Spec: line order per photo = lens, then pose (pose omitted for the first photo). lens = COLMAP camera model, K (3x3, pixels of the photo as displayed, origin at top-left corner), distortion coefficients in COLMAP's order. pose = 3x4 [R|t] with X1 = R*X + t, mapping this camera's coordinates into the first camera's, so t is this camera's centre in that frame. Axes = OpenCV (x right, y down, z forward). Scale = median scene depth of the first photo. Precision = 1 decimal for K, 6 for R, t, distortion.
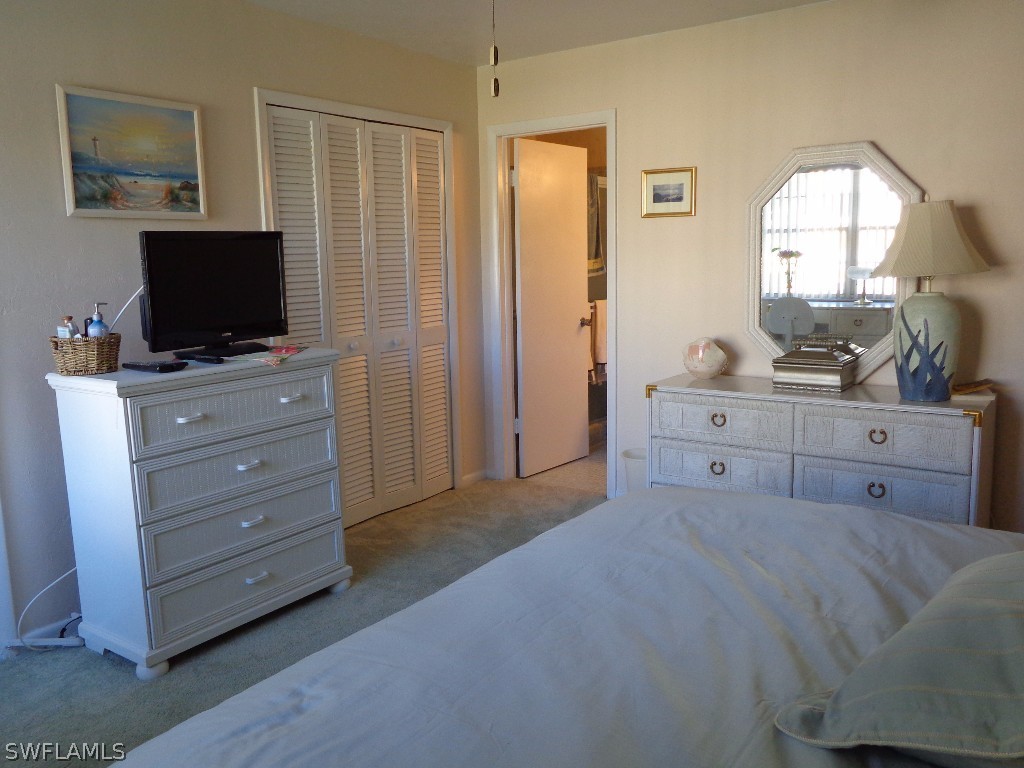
lens RADIAL K [[814.6, 0, 515.6], [0, 814.6, 382.5], [0, 0, 1]] dist [0.004358, 0.000856]
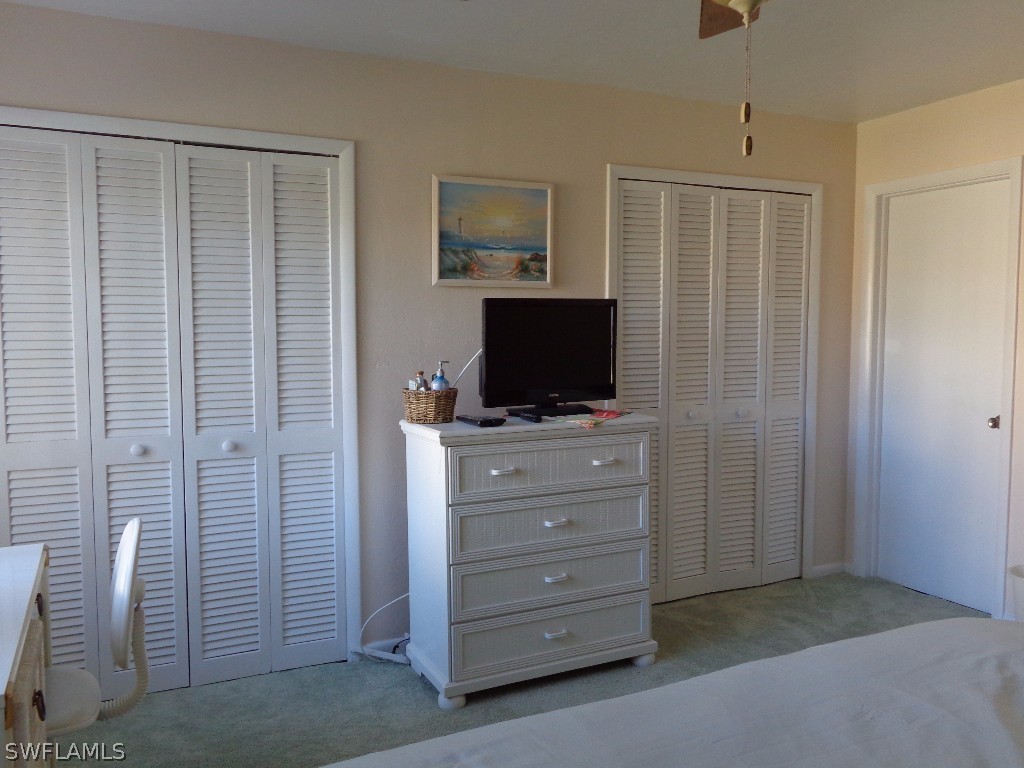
lens RADIAL K [[814.6, 0, 512.6], [0, 814.6, 385.4], [0, 0, 1]] dist [0.004358, 0.000856]
pose [[0.879968, 0.053301, -0.472033, 0.099364], [-0.089207, 0.994548, -0.053998, -0.010292], [0.466582, 0.089625, 0.879926, 0.047418]]
